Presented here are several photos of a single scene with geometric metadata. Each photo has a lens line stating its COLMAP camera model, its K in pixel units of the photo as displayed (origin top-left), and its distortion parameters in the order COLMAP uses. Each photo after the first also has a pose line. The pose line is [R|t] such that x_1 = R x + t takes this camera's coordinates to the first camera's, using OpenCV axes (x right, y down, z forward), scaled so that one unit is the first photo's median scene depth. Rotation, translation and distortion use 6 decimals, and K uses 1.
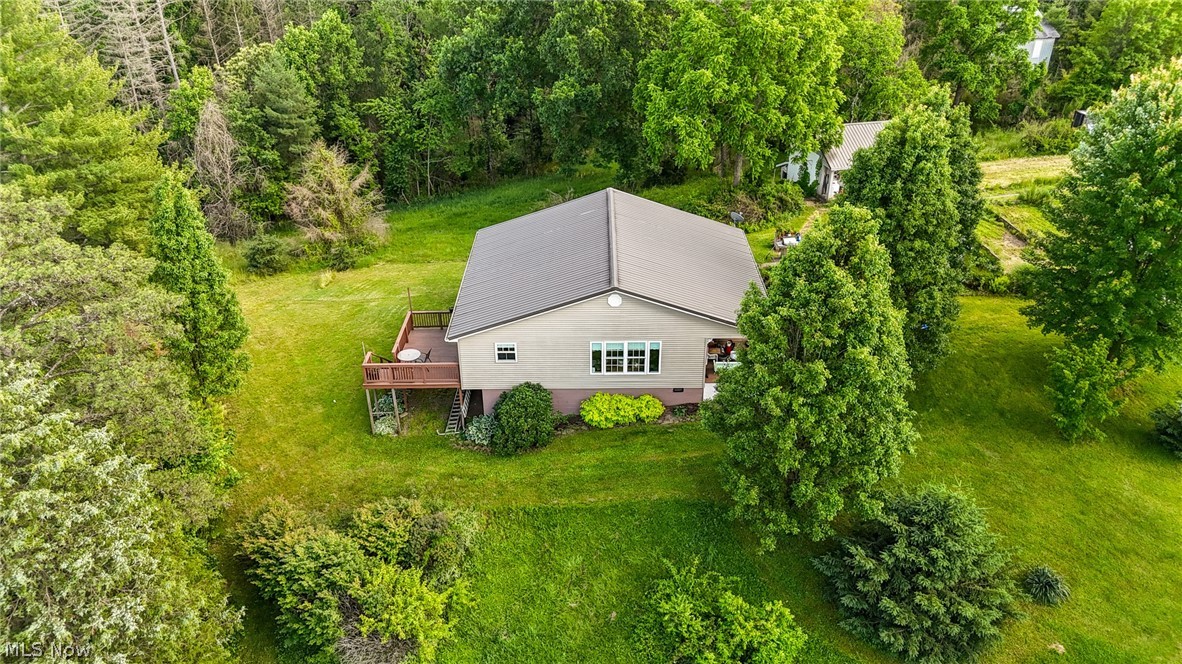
lens RADIAL K [[888.5, 0, 594.5], [0, 888.5, 329.5], [0, 0, 1]] dist [0.043762, 0.001950]
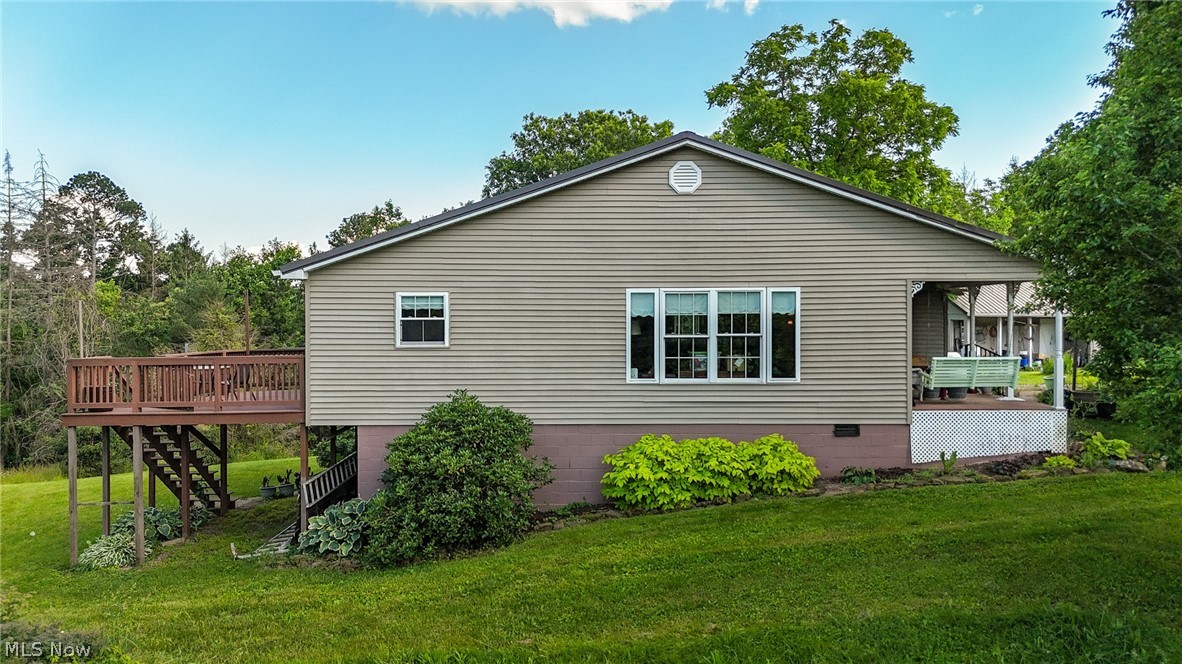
lens RADIAL K [[888.5, 0, 589.1], [0, 888.5, 334.5], [0, 0, 1]] dist [0.043762, 0.001950]
pose [[0.999987, 0.002643, -0.004414, -0.020315], [-0.004455, 0.873988, -0.485927, 0.230404], [0.002574, 0.485940, 0.873988, 0.640006]]
